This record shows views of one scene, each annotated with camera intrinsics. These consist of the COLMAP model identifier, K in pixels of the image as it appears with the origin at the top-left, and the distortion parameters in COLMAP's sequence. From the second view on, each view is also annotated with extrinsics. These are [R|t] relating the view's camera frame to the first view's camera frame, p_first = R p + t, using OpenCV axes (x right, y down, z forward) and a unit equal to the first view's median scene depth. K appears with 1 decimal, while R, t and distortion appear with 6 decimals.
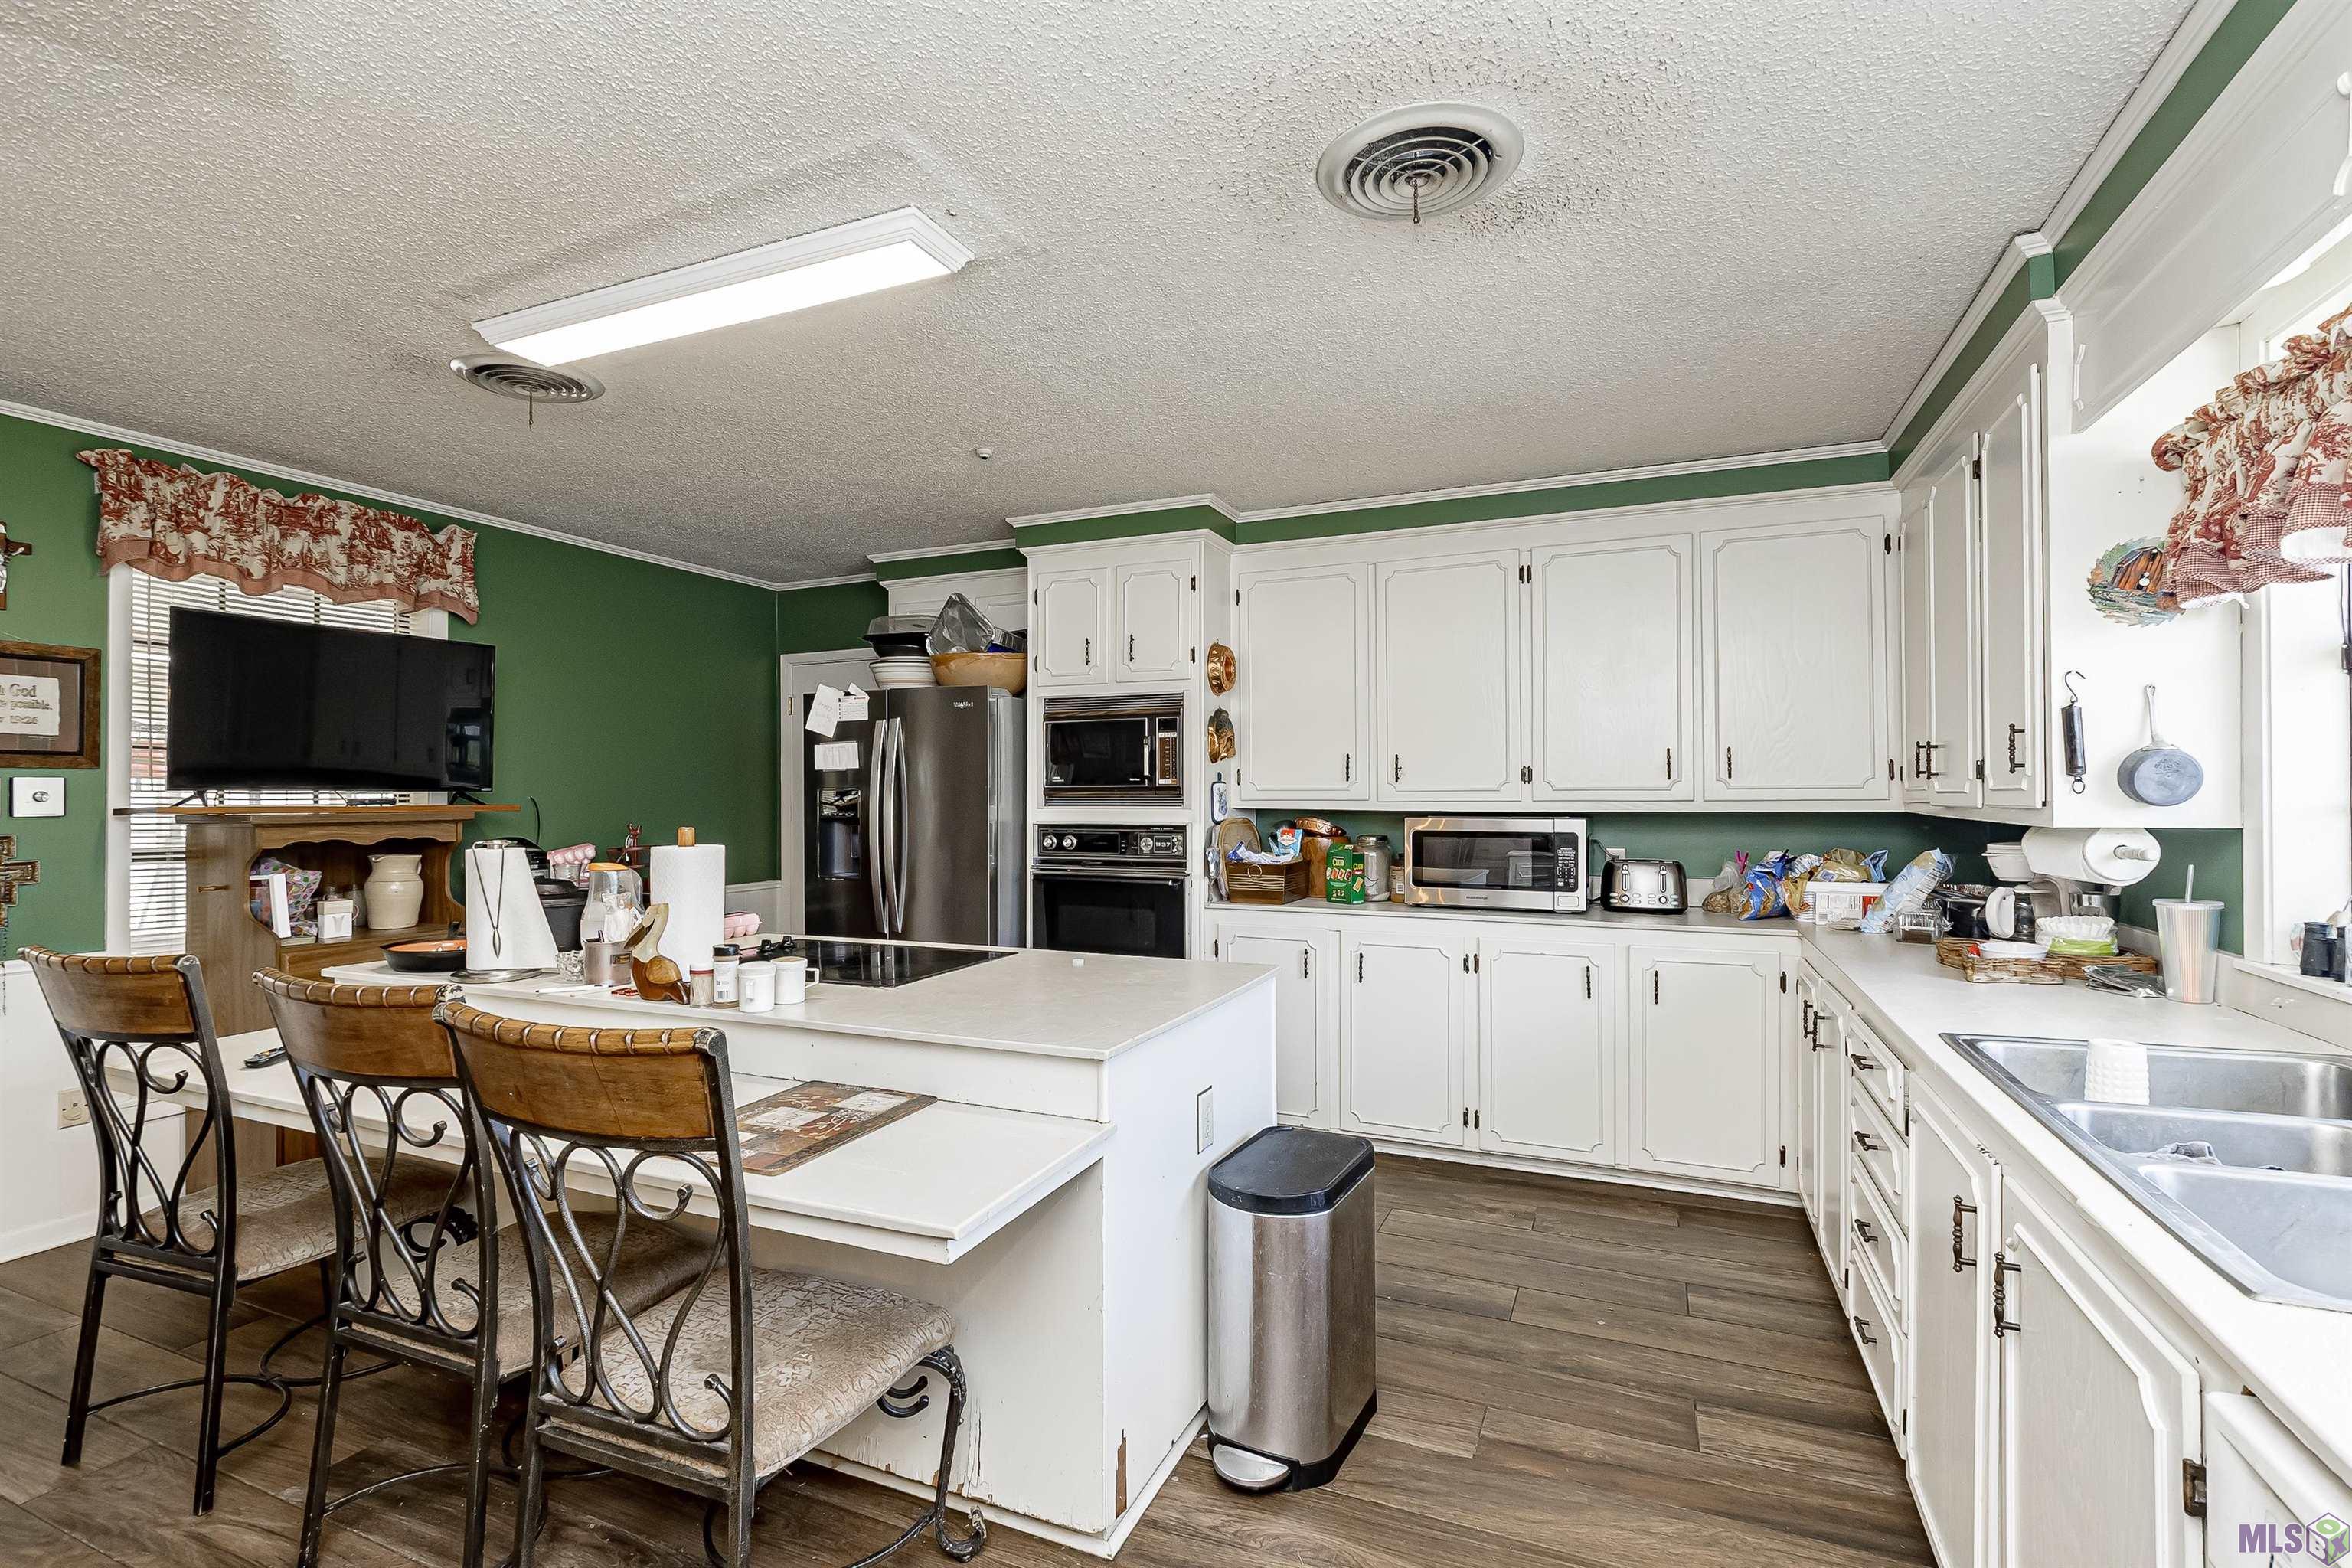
lens RADIAL K [[1090.7, 0, 1176.0], [0, 1090.7, 784.0], [0, 0, 1]] dist [-0.002073, -0.000346]
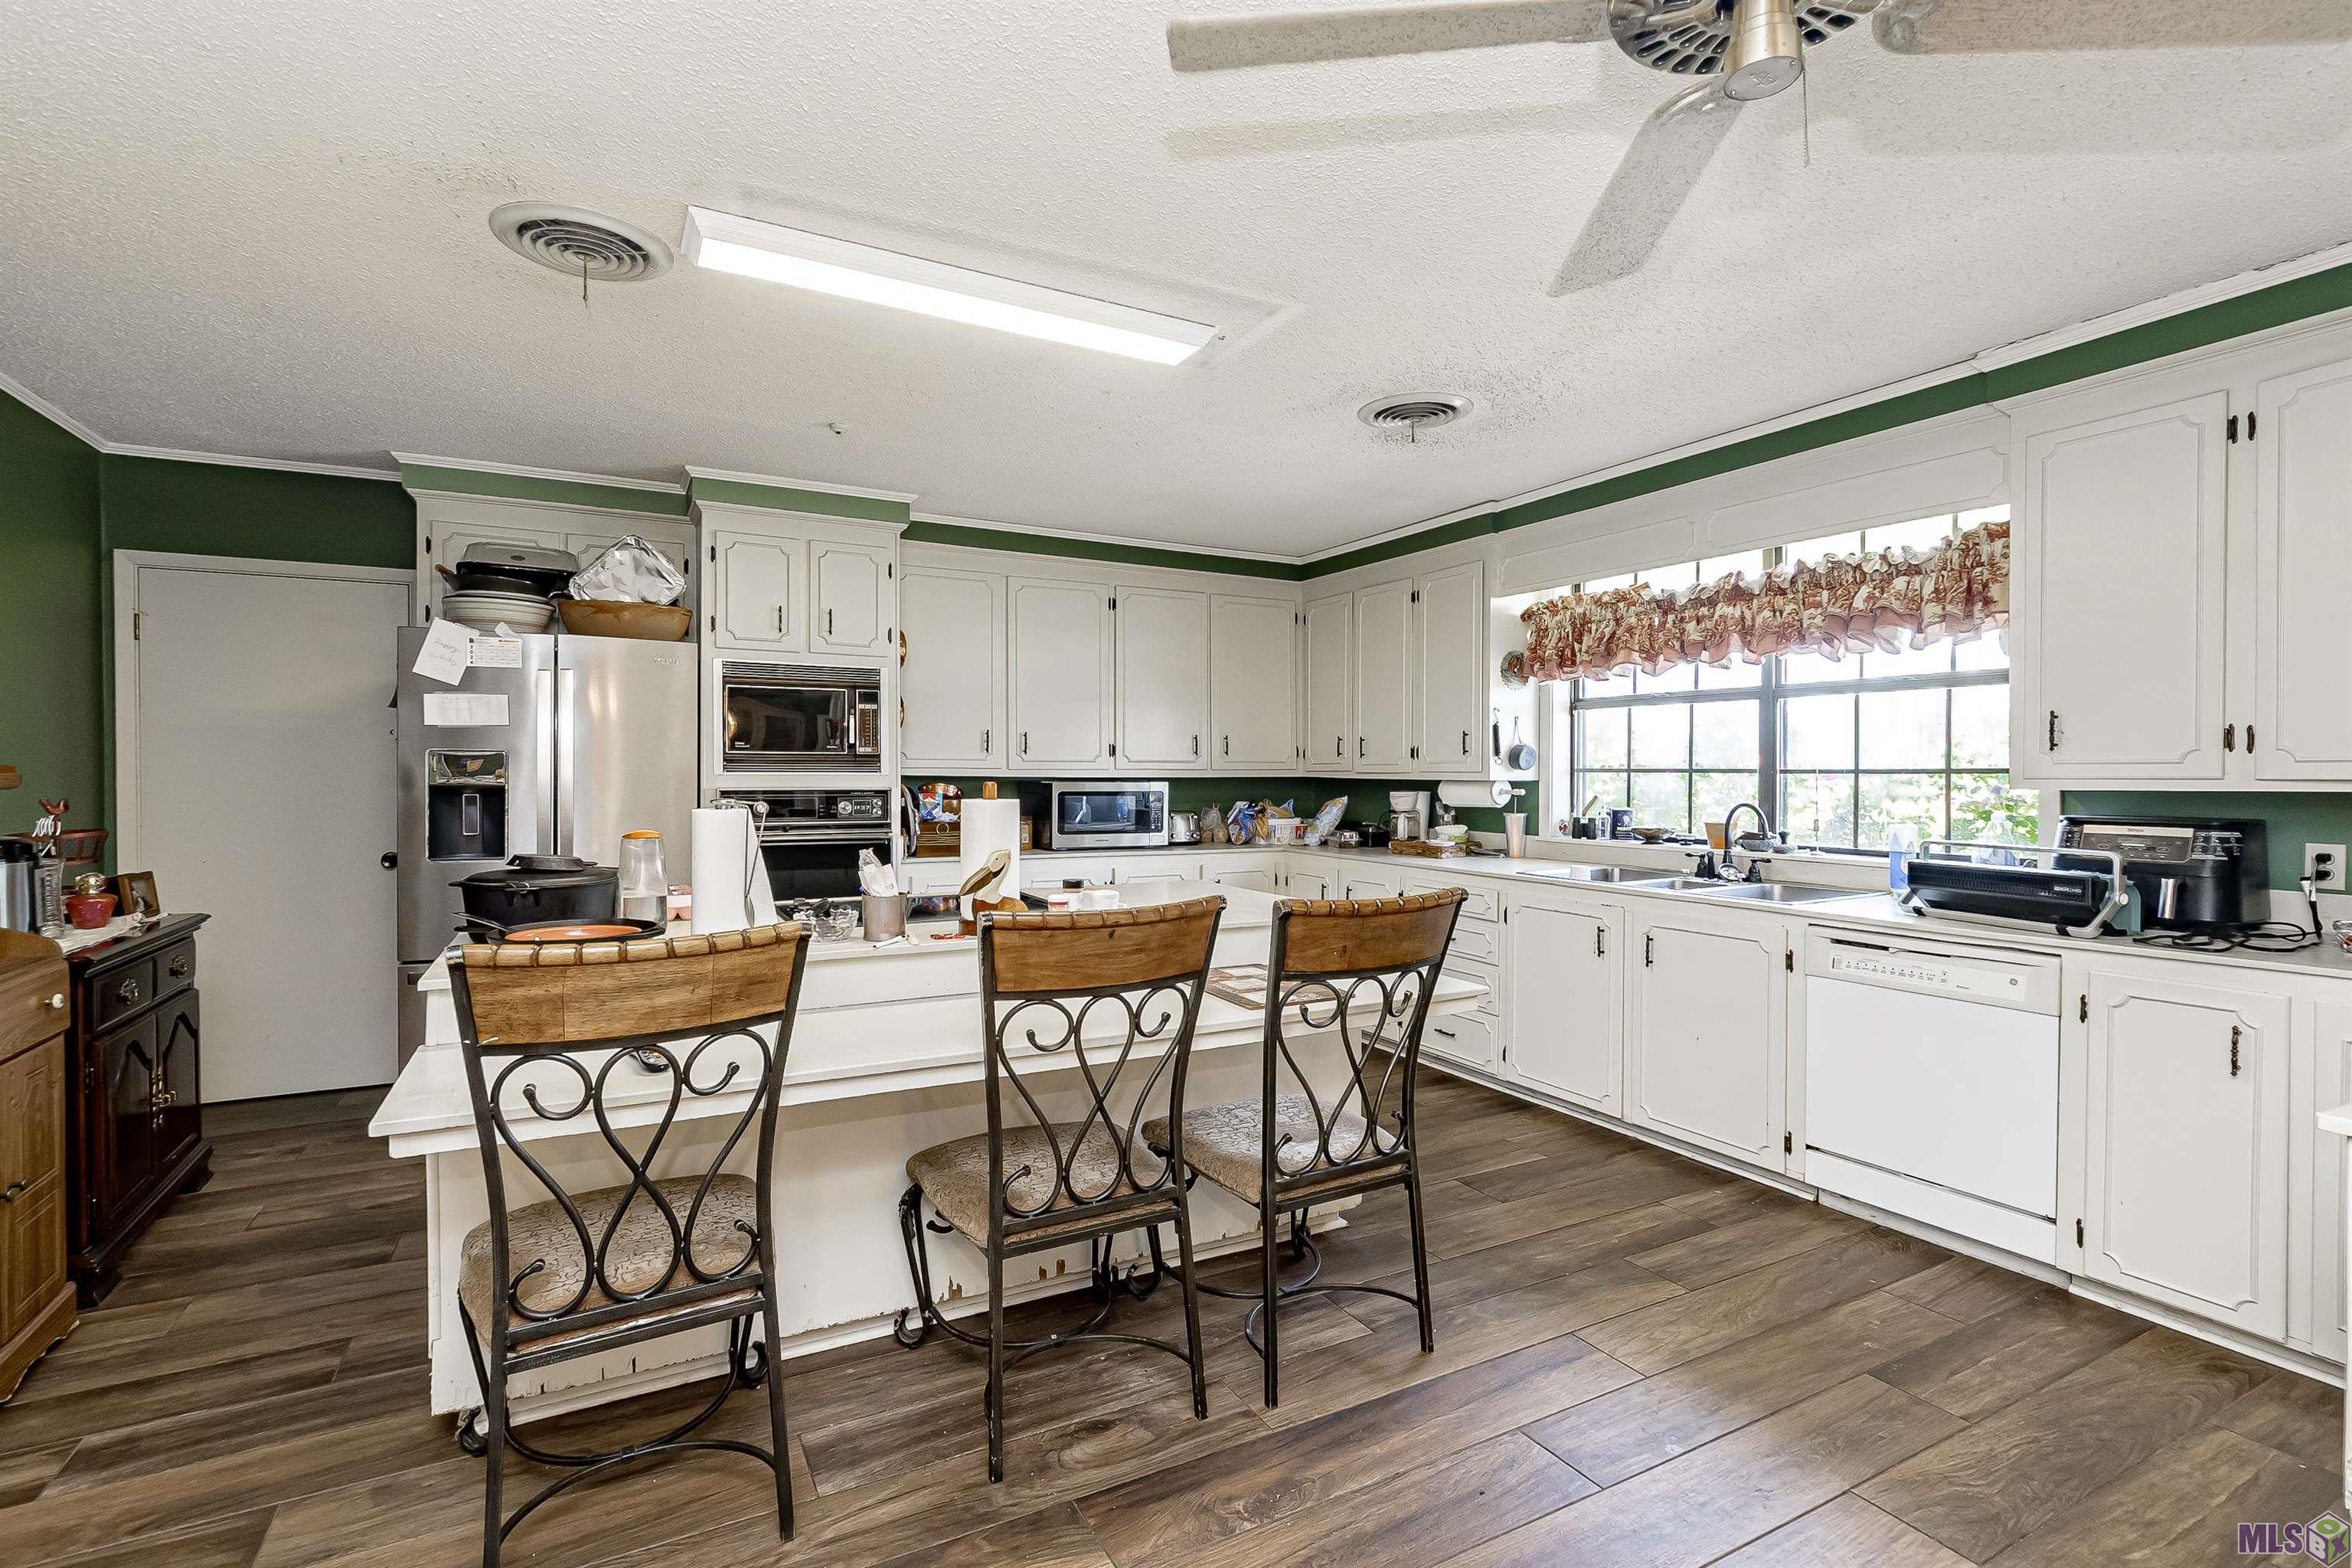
lens RADIAL K [[1075.1, 0, 1176.0], [0, 1075.1, 784.0], [0, 0, 1]] dist [-0.001217, -0.000490]
pose [[0.616976, -0.003184, 0.786975, -0.663437], [-0.012437, 0.999827, 0.013796, 0.013402], [-0.786884, -0.018300, 0.616830, 0.097087]]
